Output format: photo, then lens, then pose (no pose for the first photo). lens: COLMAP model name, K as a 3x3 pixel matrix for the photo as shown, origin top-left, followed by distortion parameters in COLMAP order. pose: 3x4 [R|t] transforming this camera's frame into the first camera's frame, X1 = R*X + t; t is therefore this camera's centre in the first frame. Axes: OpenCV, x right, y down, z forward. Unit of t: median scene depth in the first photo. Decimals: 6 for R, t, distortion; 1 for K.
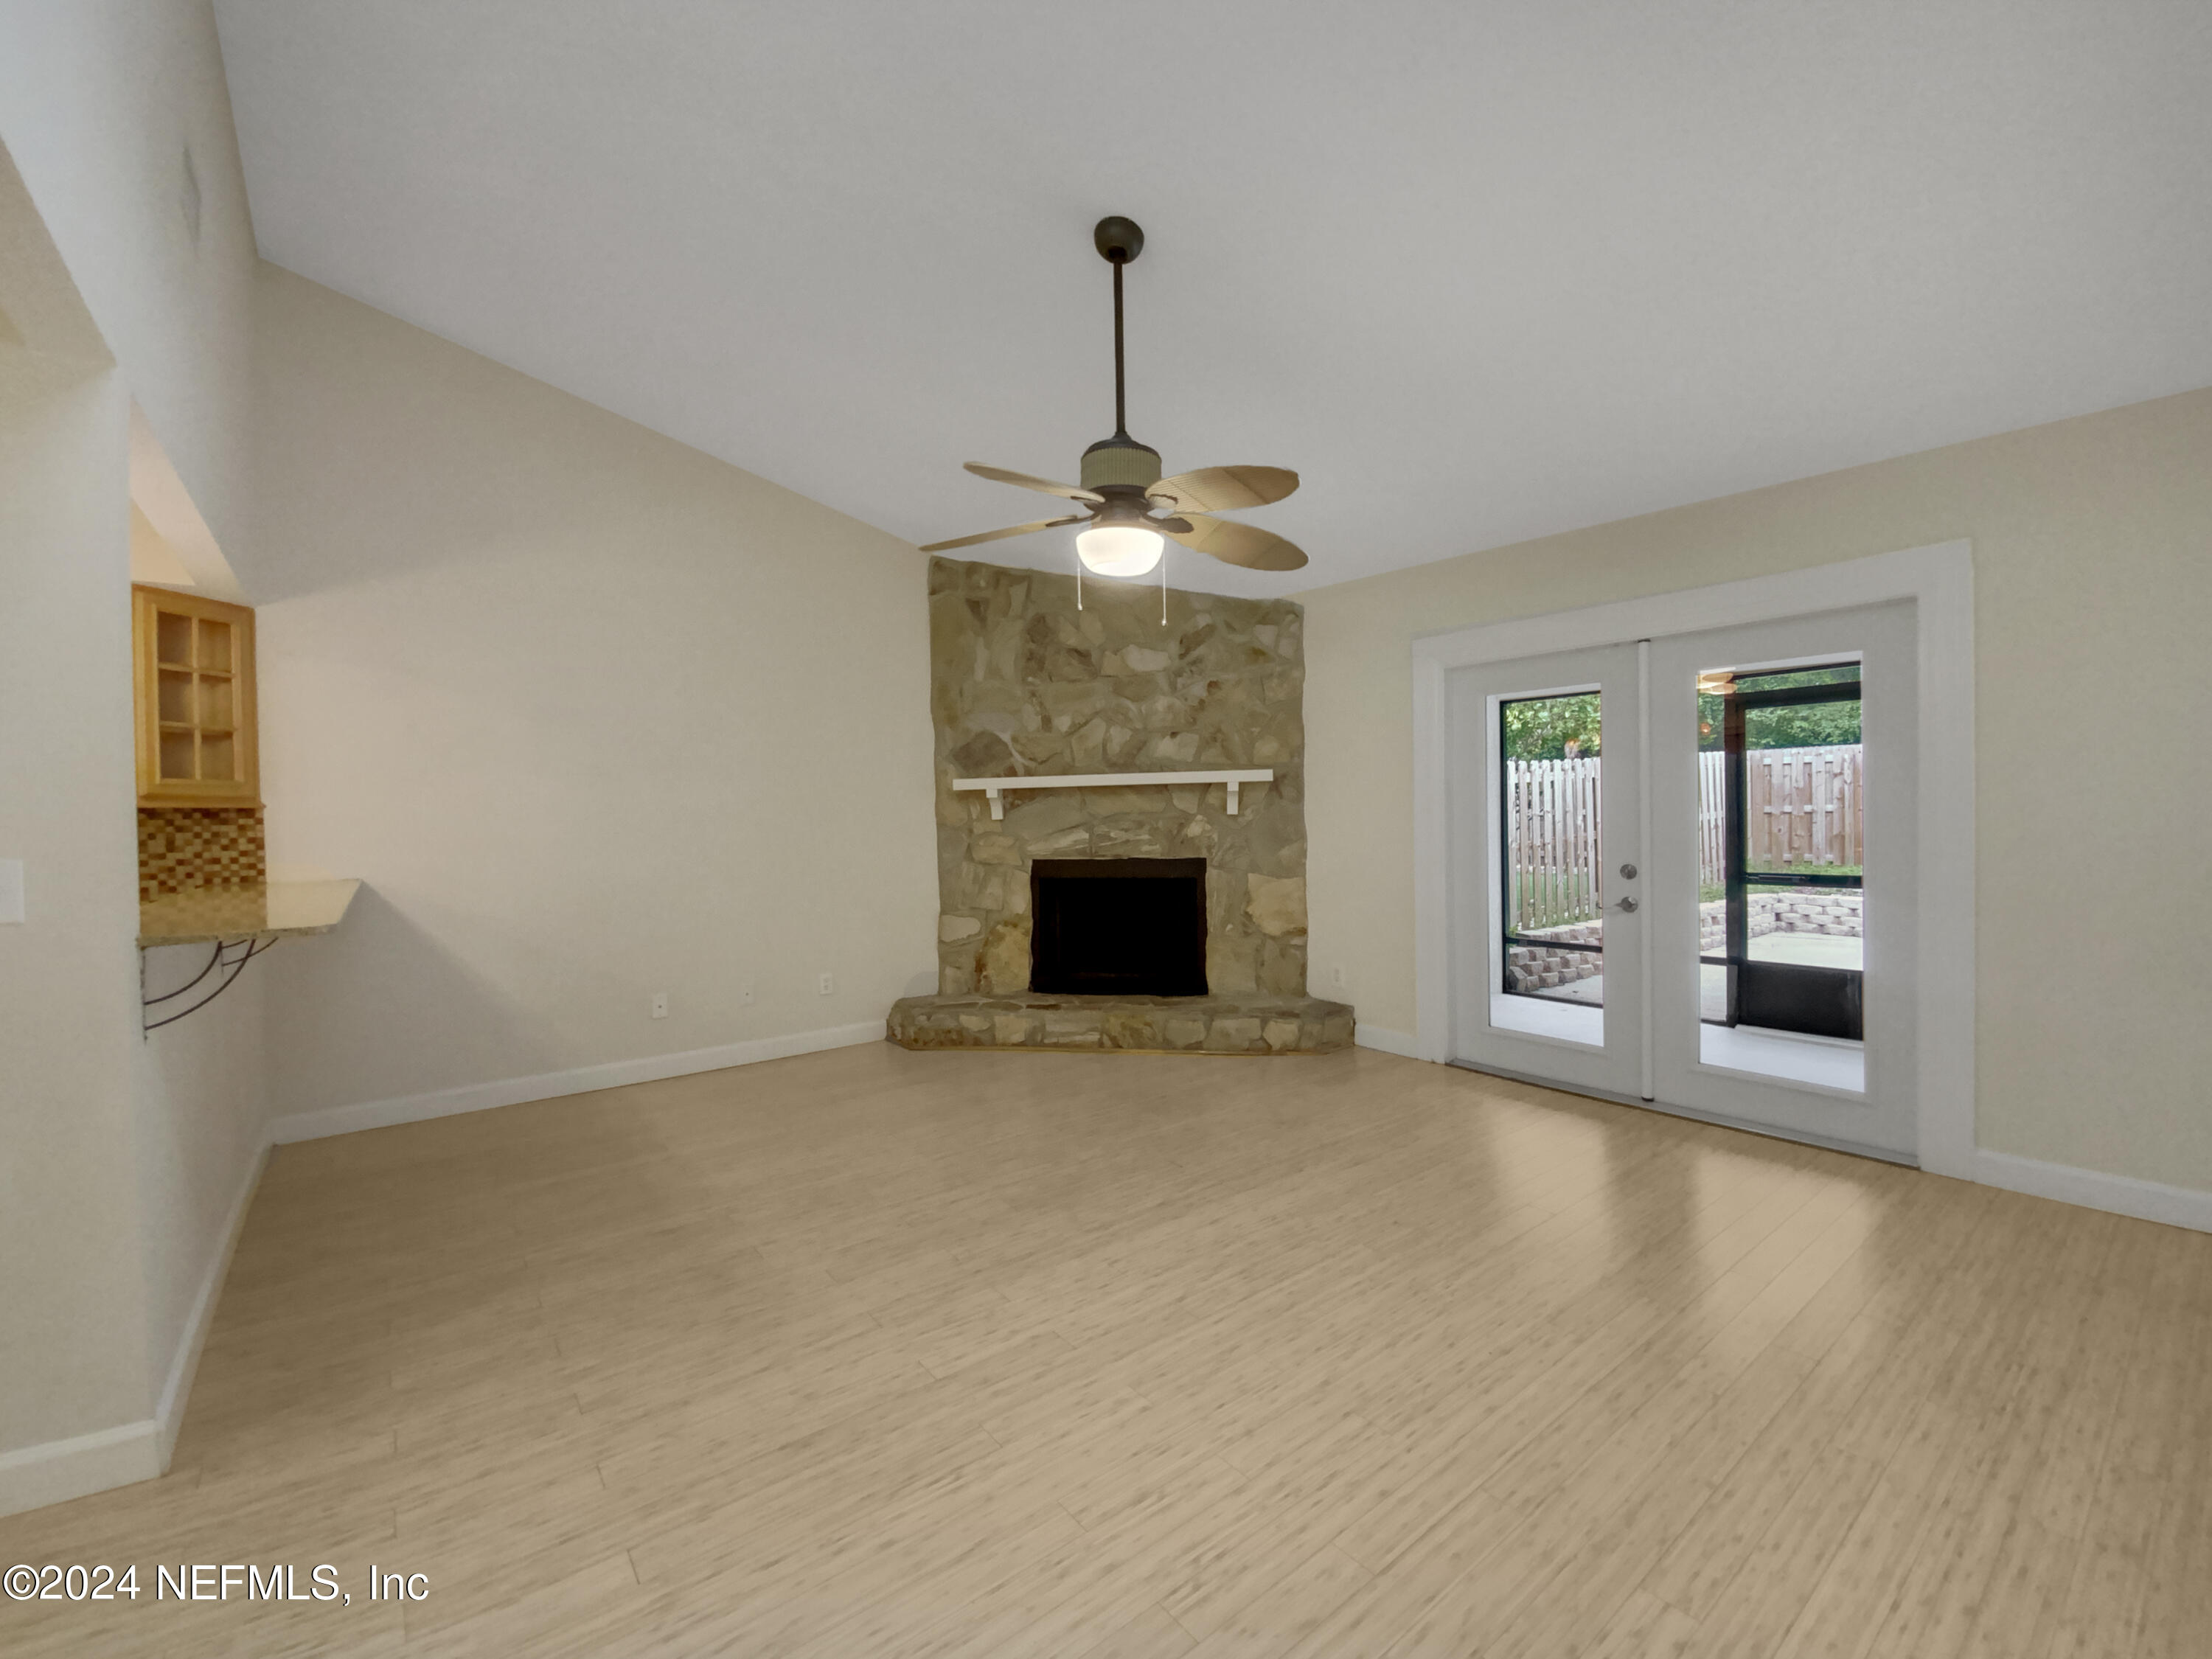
lens RADIAL K [[954.1, 0, 1108.3], [0, 954.1, 810.8], [0, 0, 1]] dist [0.019497, 0.000195]
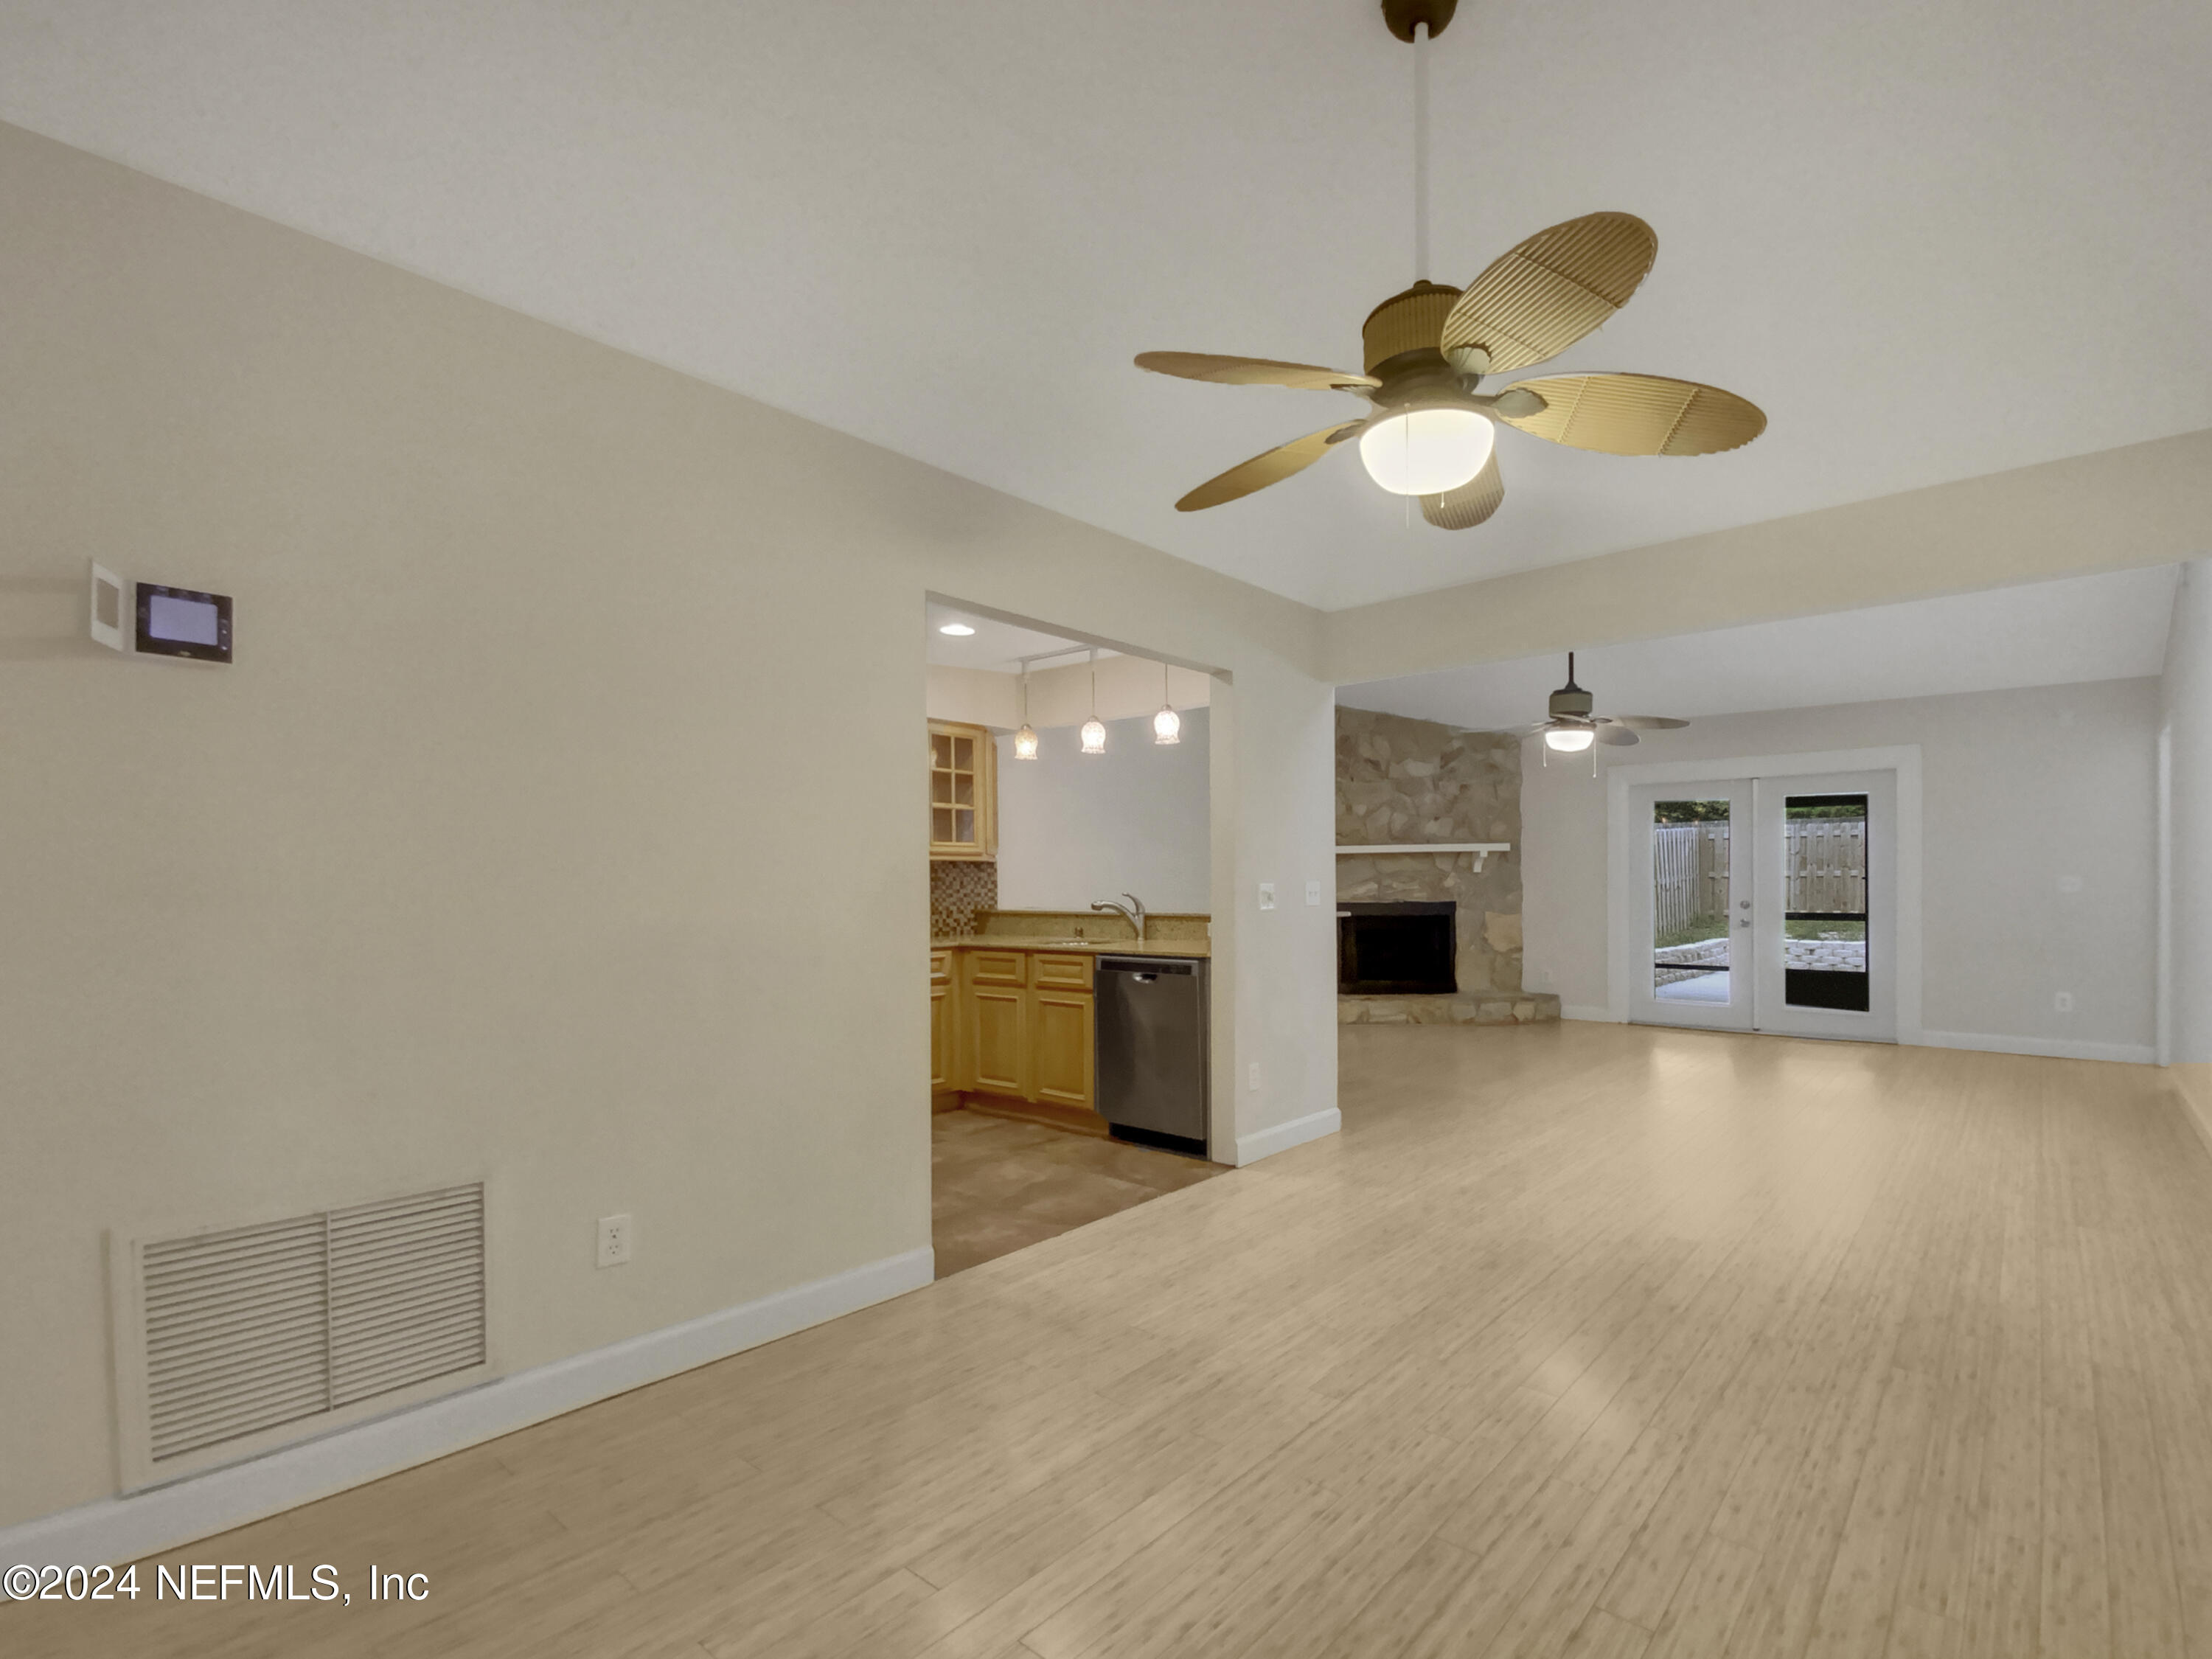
lens RADIAL K [[1106.2, 0, 1105.2], [0, 1106.2, 853.7], [0, 0, 1]] dist [-0.002787, -0.000338]
pose [[0.984897, 0.010826, 0.172805, -0.762493], [-0.007540, 0.999778, -0.019657, 0.013111], [-0.172979, 0.018057, 0.984760, -0.636078]]
